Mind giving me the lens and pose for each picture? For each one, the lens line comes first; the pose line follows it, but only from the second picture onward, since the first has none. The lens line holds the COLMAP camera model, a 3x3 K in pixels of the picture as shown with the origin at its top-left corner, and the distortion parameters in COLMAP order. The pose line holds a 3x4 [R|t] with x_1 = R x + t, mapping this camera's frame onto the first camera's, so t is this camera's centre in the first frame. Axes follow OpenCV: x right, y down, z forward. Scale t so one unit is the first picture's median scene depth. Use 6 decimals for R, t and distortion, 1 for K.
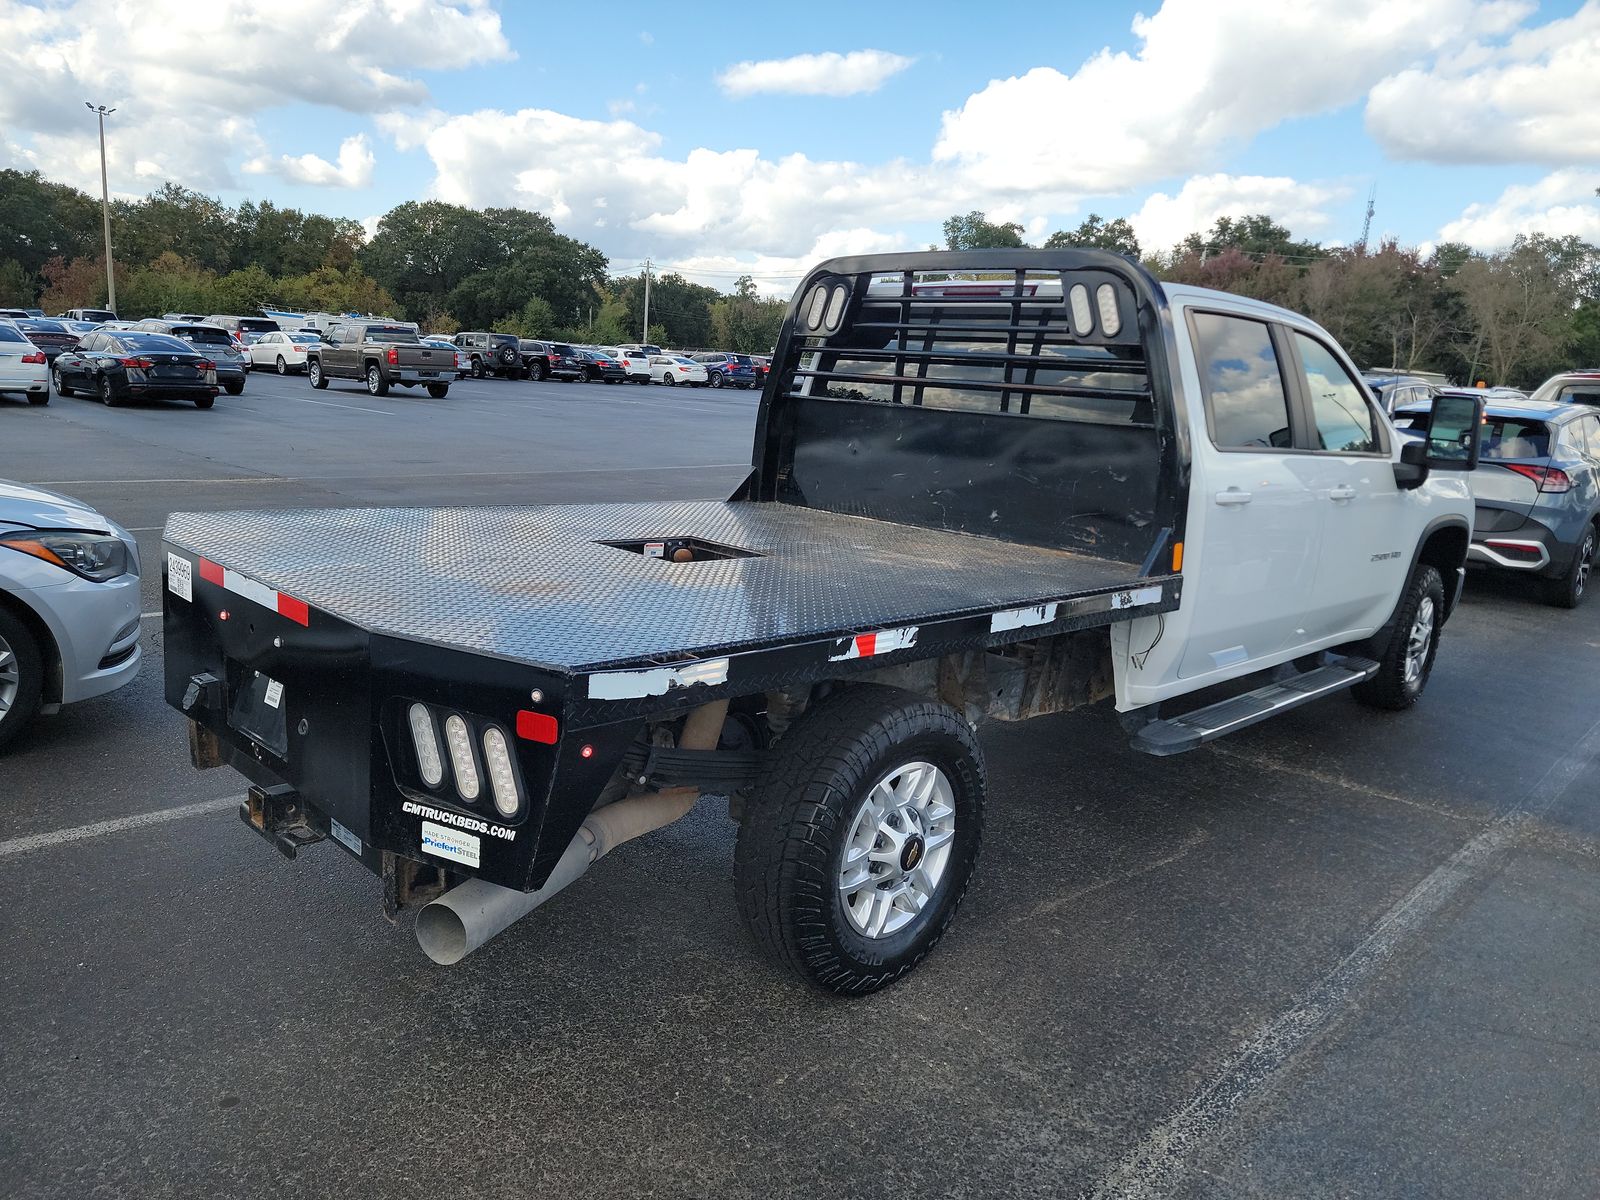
lens RADIAL K [[1110.0, 0, 800.0], [0, 1110.0, 600.0], [0, 0, 1]] dist [-0.148360, 0.000116]
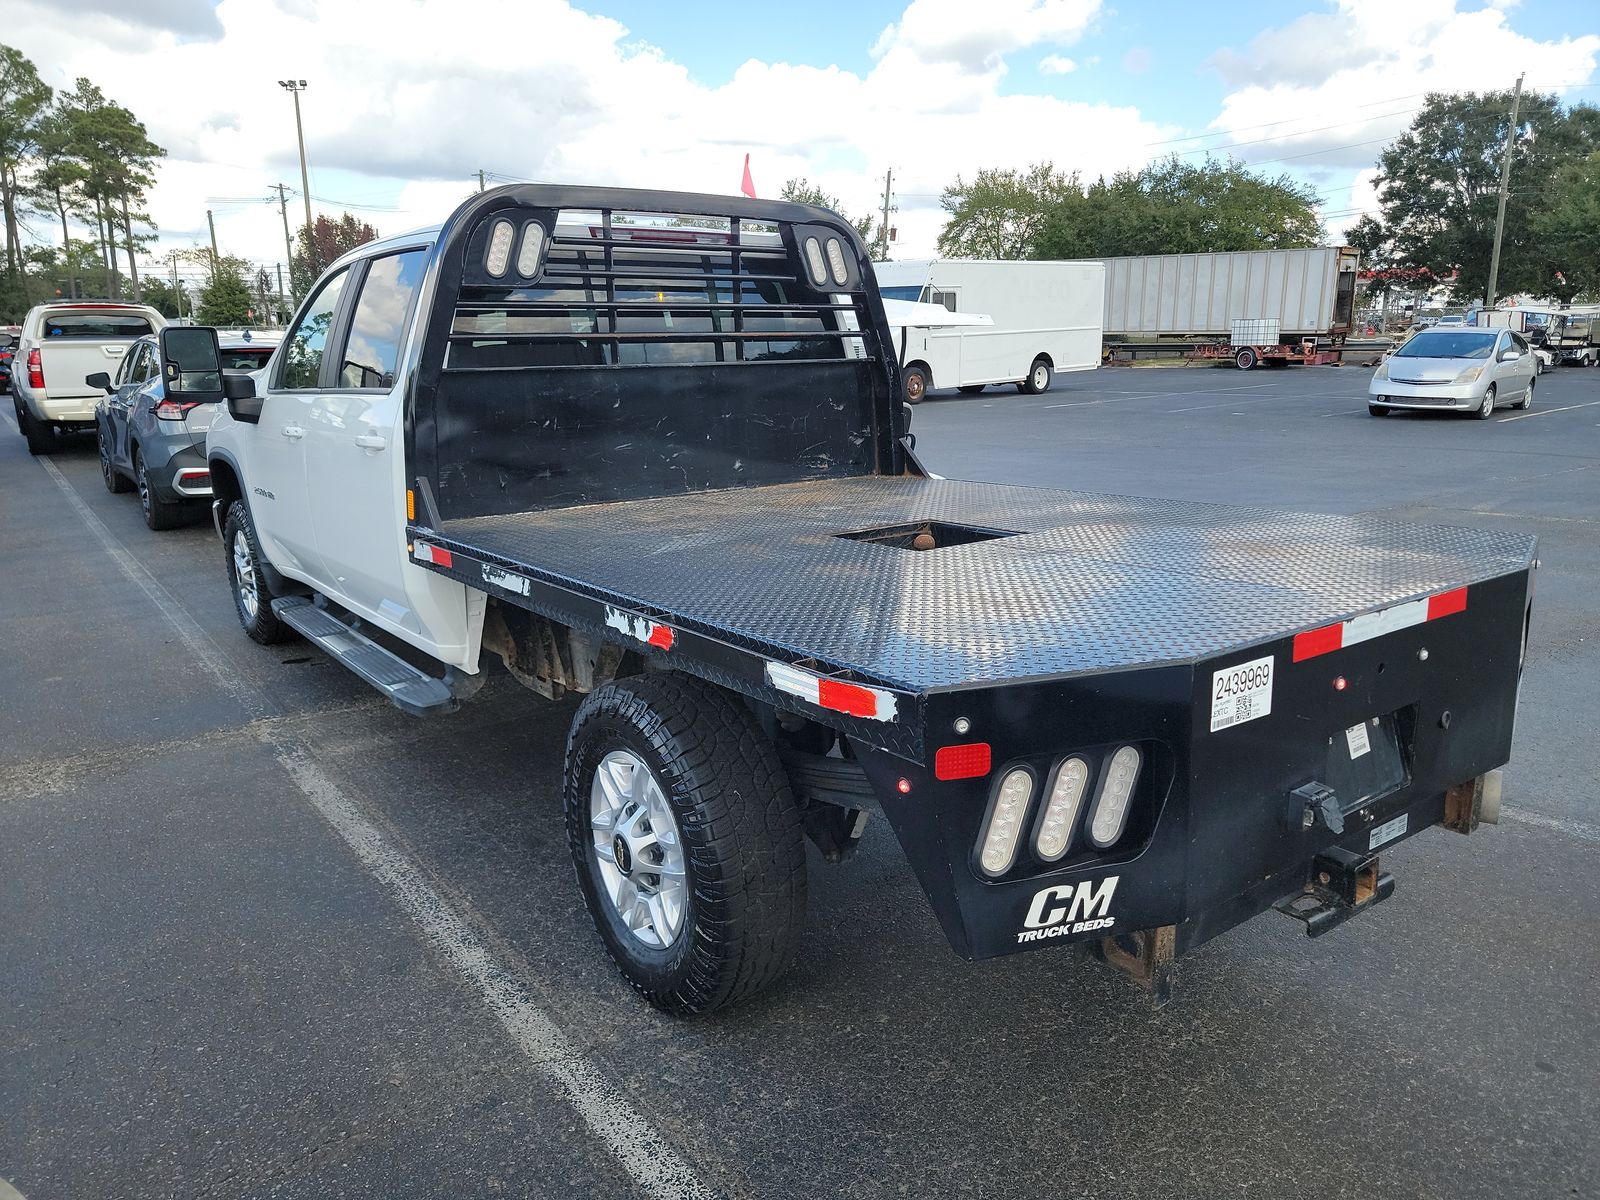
lens RADIAL K [[1110.0, 0, 800.0], [0, 1110.0, 600.0], [0, 0, 1]] dist [-0.148360, 0.000116]
pose [[0.135331, -0.284466, 0.949086, -0.816647], [0.204690, 0.945261, 0.254133, -0.207162], [-0.969426, 0.159877, 0.186150, 0.786615]]
